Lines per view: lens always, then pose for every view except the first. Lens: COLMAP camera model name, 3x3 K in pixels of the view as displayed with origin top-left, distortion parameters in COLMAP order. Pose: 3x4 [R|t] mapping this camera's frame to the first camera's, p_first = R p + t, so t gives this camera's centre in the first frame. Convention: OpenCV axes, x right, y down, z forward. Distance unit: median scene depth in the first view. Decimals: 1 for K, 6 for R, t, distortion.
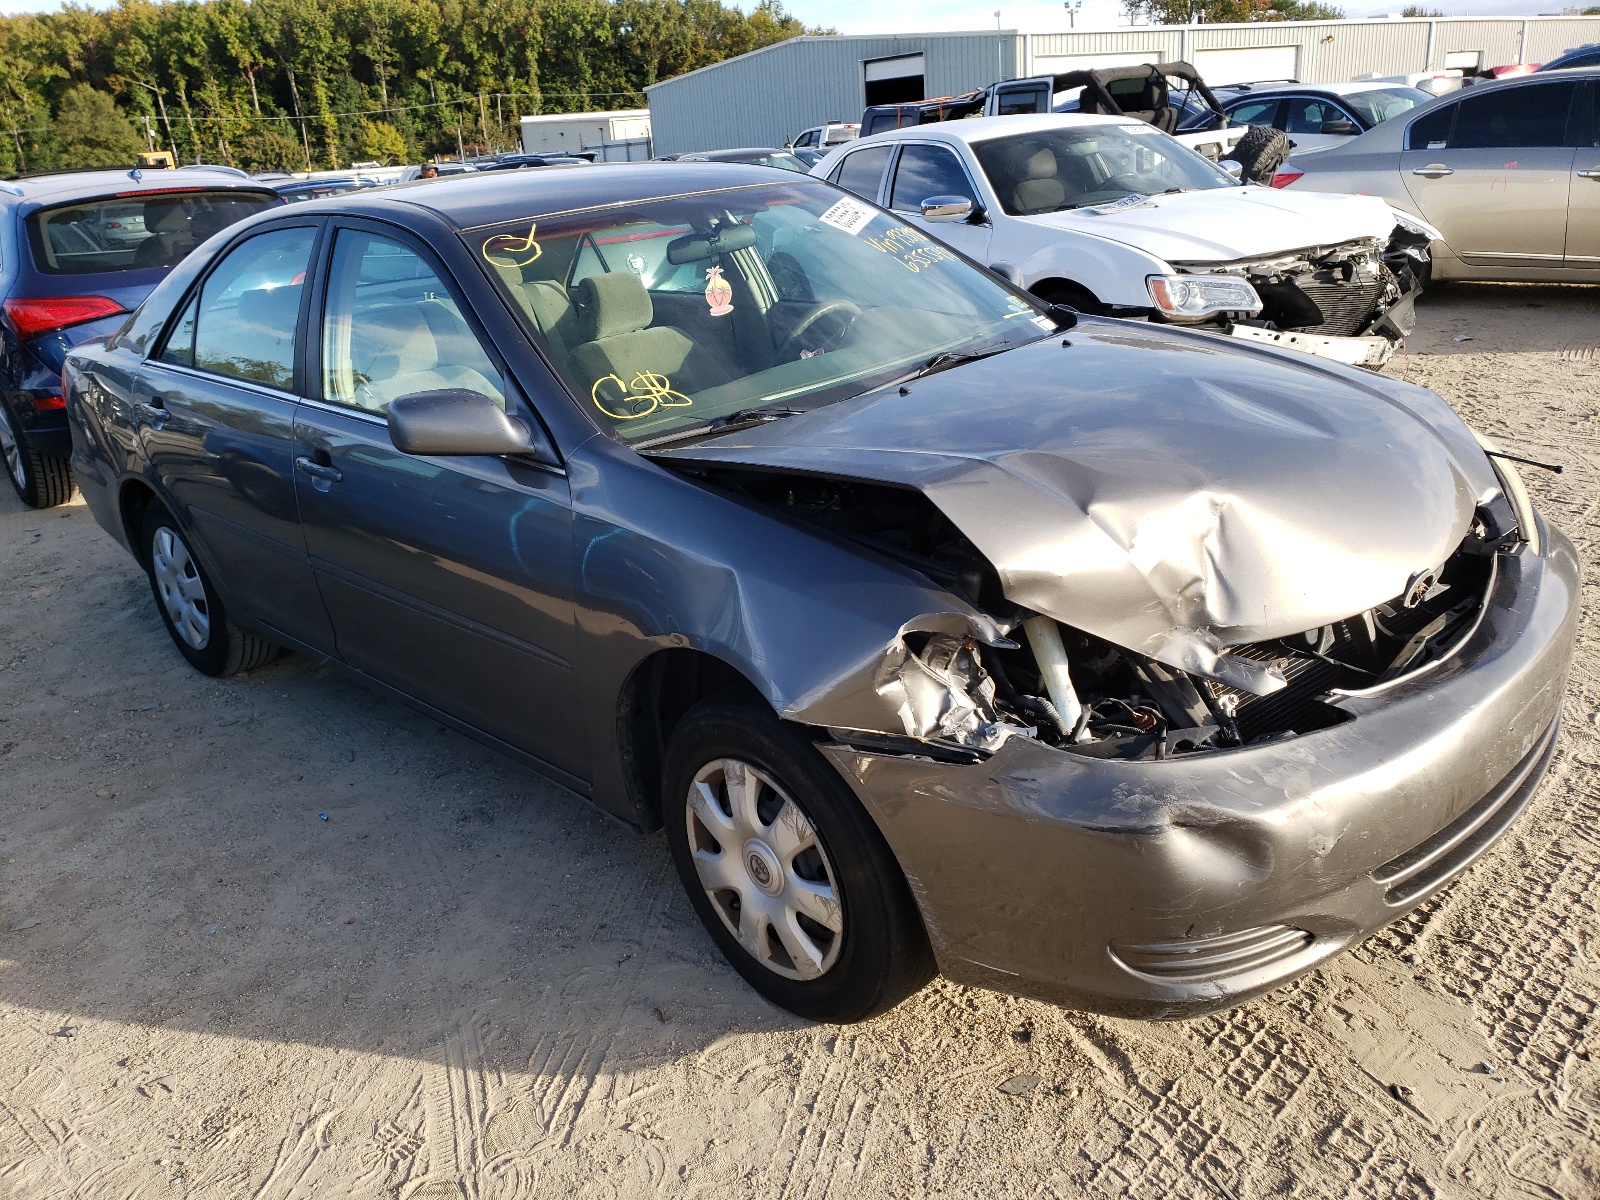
lens RADIAL K [[1220.2, 0, 800.0], [0, 1220.2, 600.0], [0, 0, 1]] dist [0.026386, 0.003609]
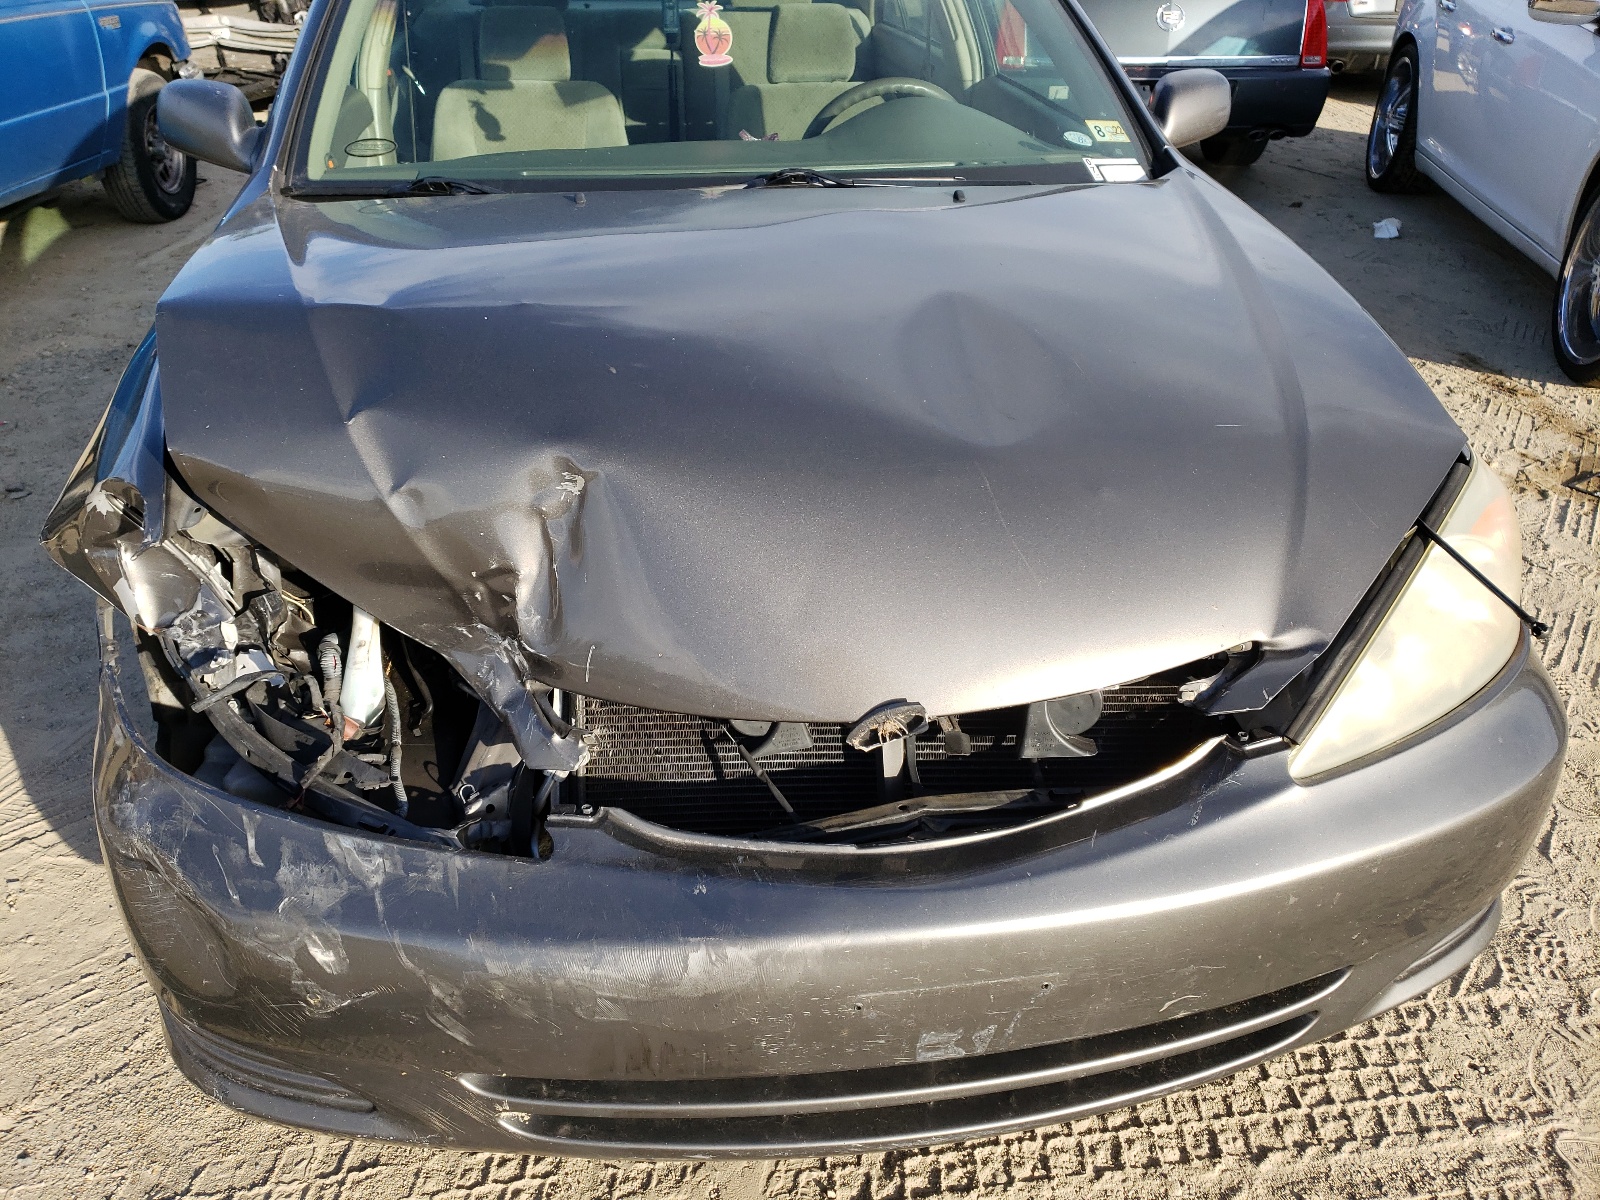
lens RADIAL K [[1245.8, 0, 796.2], [0, 1245.8, 610.5], [0, 0, 1]] dist [0.014563, 0.002286]
pose [[0.807691, 0.375481, -0.454587, 0.714878], [-0.284001, 0.923424, 0.258131, -0.200014], [0.516700, -0.079386, 0.852478, 0.473862]]
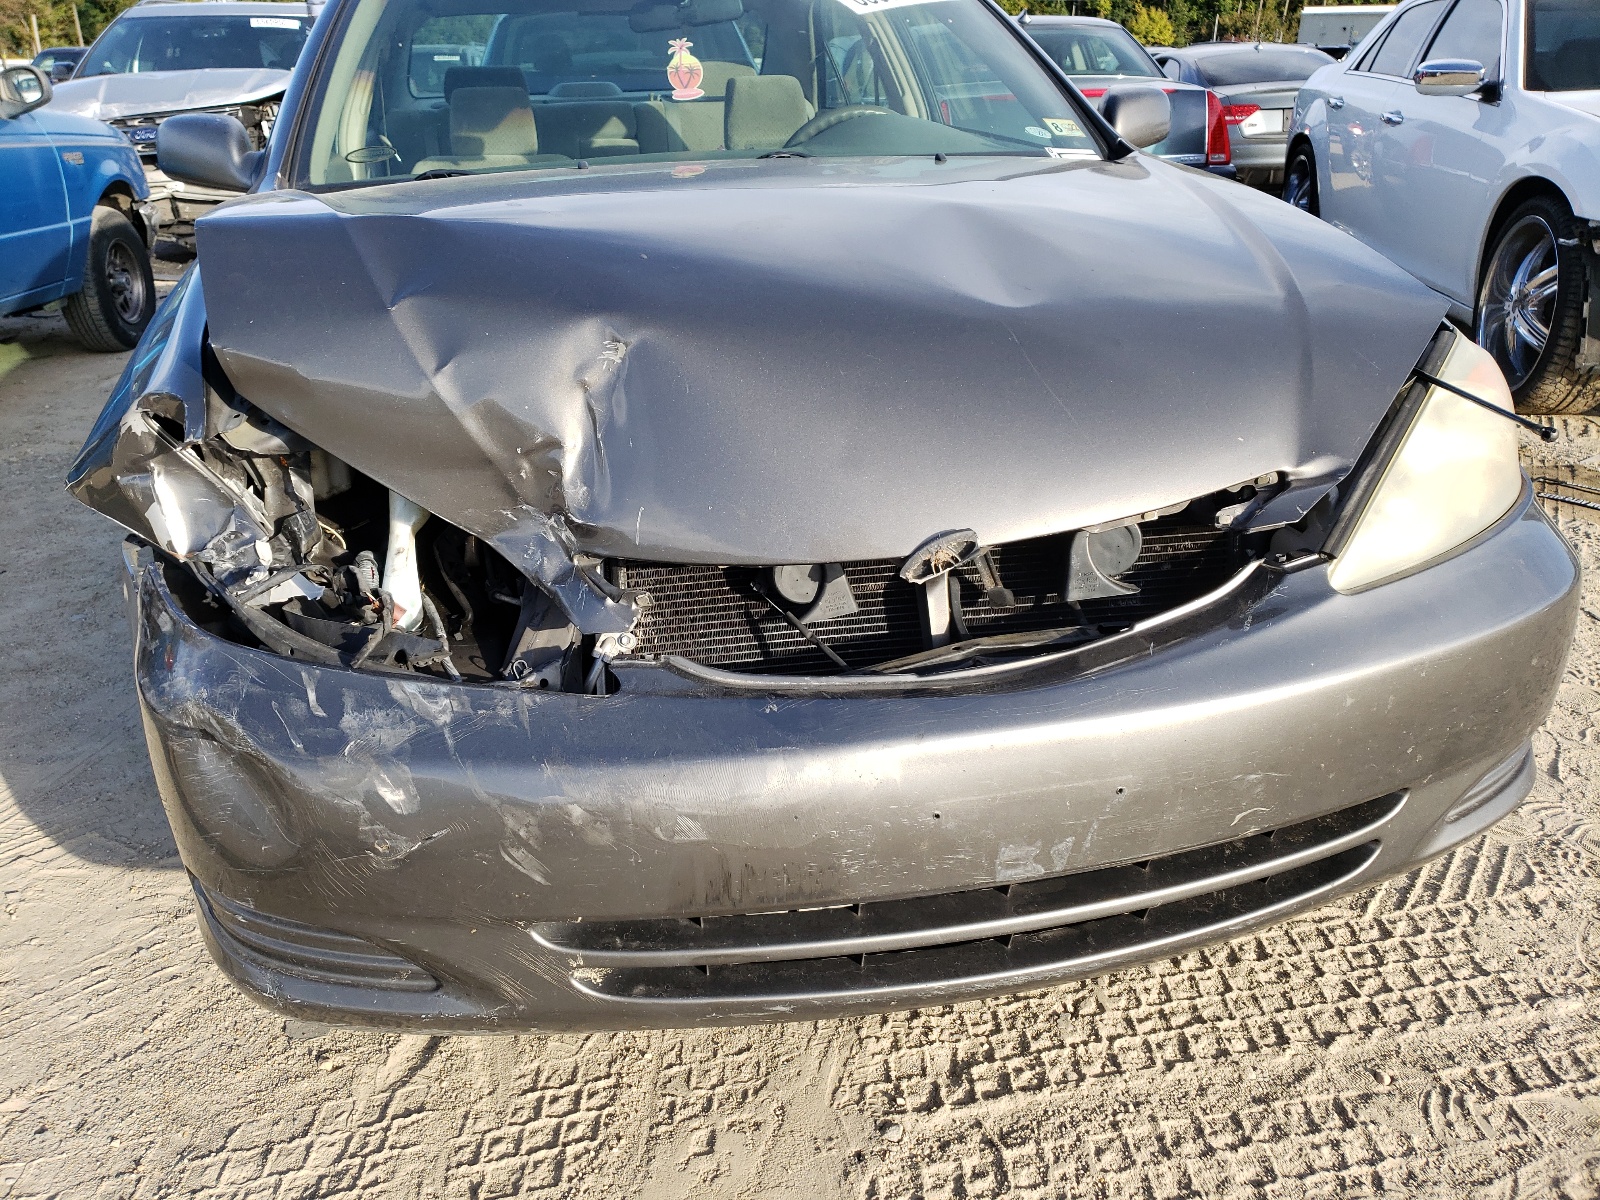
lens RADIAL K [[1245.8, 0, 796.2], [0, 1245.8, 610.5], [0, 0, 1]] dist [0.014563, 0.002286]
pose [[0.845718, 0.270764, -0.459835, 0.726886], [-0.234910, 0.962627, 0.134782, -0.047851], [0.479144, -0.005967, 0.877716, 0.434333]]
